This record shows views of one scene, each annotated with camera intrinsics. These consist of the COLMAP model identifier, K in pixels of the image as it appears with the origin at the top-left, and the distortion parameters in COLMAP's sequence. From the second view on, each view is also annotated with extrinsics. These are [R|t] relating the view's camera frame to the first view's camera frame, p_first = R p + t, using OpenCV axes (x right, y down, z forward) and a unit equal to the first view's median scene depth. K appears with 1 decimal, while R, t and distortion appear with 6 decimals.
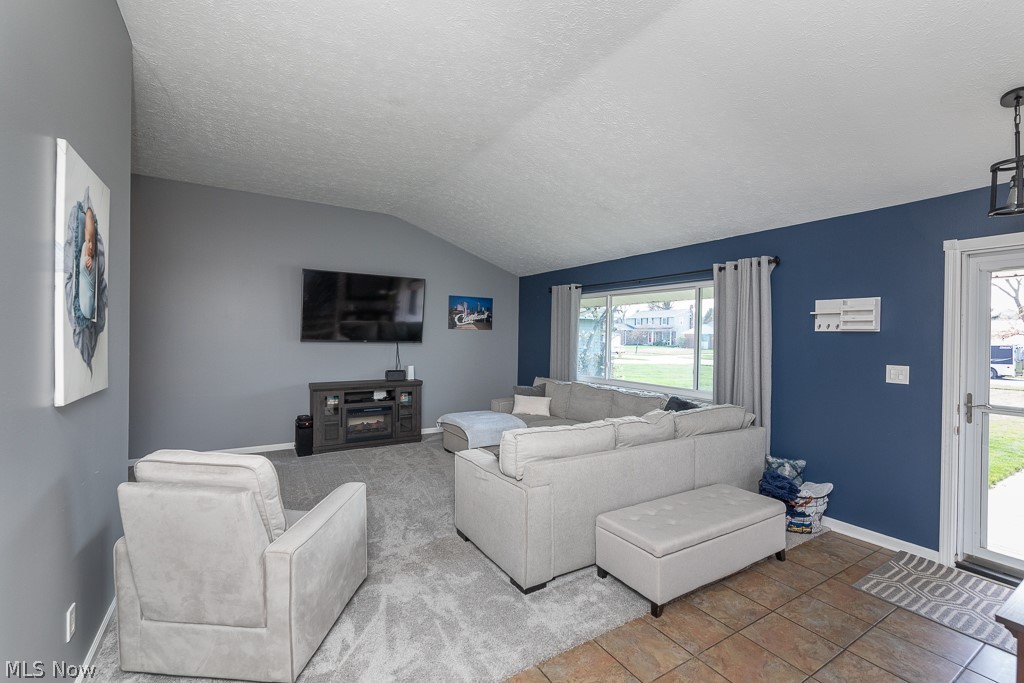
lens RADIAL K [[436.1, 0, 507.7], [0, 436.1, 336.6], [0, 0, 1]] dist [-0.000920, -0.000006]
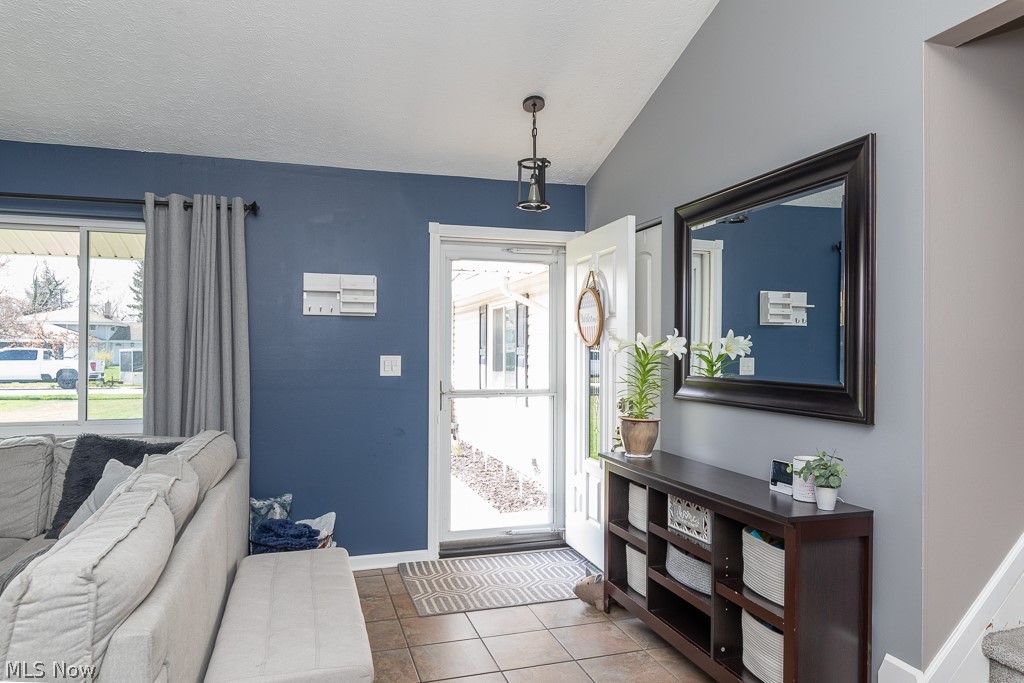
lens RADIAL K [[664.5, 0, 513.5], [0, 664.5, 346.2], [0, 0, 1]] dist [-0.006620, -0.002509]
pose [[0.248598, -0.012922, 0.968521, -0.314075], [0.000679, 0.999913, 0.013167, 0.028895], [-0.968606, -0.002616, 0.248585, 0.402901]]
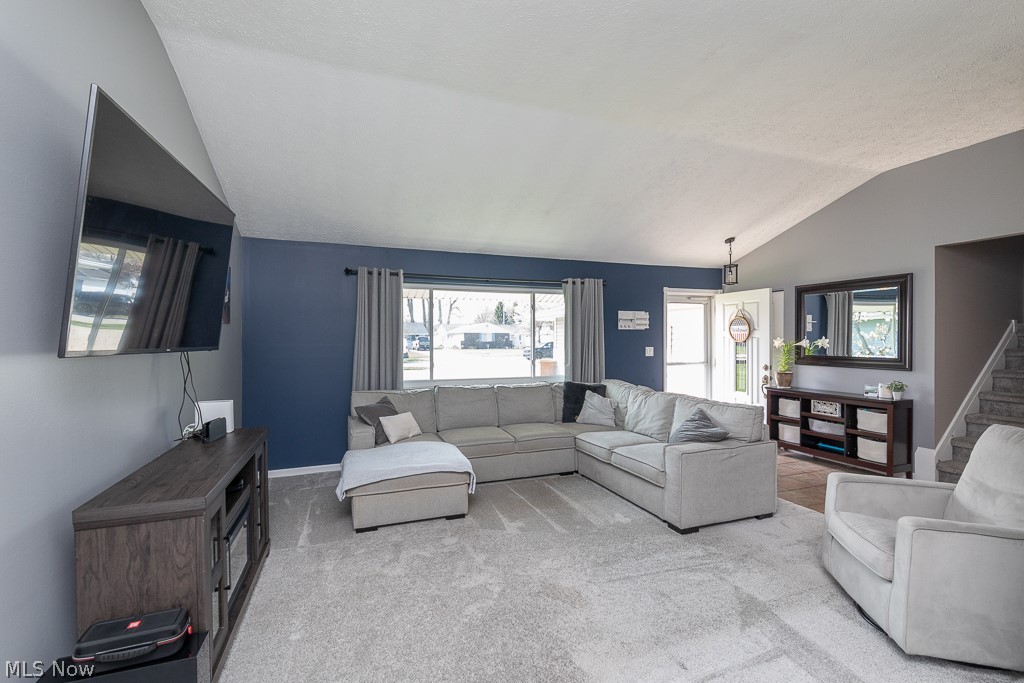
lens RADIAL K [[458.3, 0, 510.6], [0, 458.3, 336.9], [0, 0, 1]] dist [0.003000, 0.000669]
pose [[0.192553, -0.017466, 0.981131, -1.179732], [0.003735, 0.999847, 0.017066, -0.015317], [-0.981279, 0.000378, 0.192589, 1.143116]]
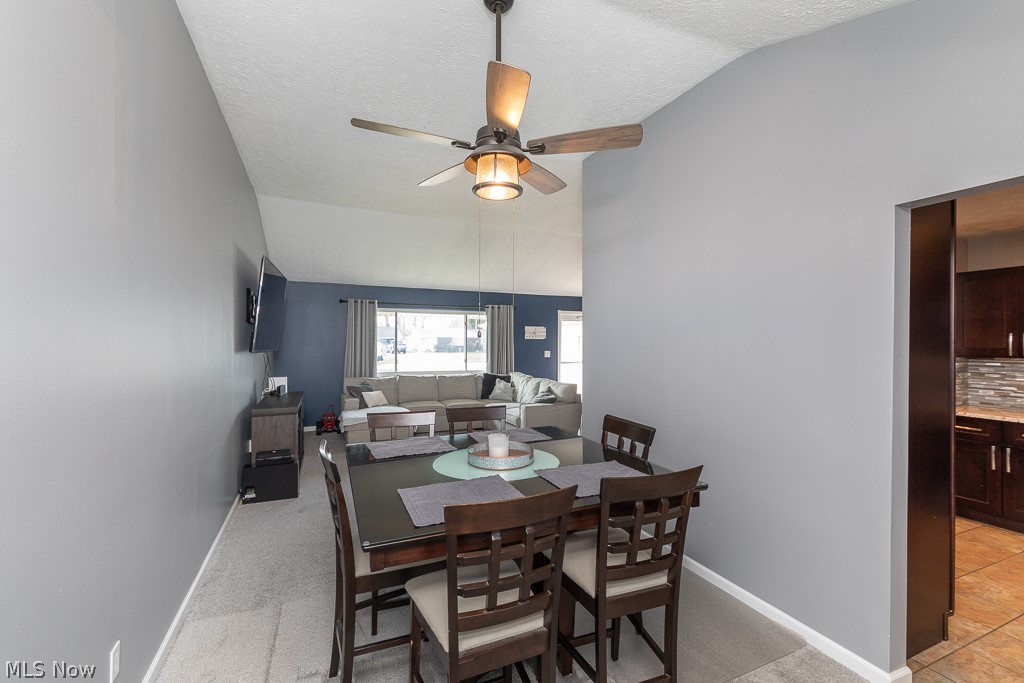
lens RADIAL K [[450.1, 0, 510.5], [0, 450.1, 339.1], [0, 0, 1]] dist [0.000557, 0.000174]
pose [[0.138685, -0.011748, 0.990267, -1.967066], [-0.005021, 0.999908, 0.012566, -0.044724], [-0.990324, -0.006715, 0.138613, 0.779300]]
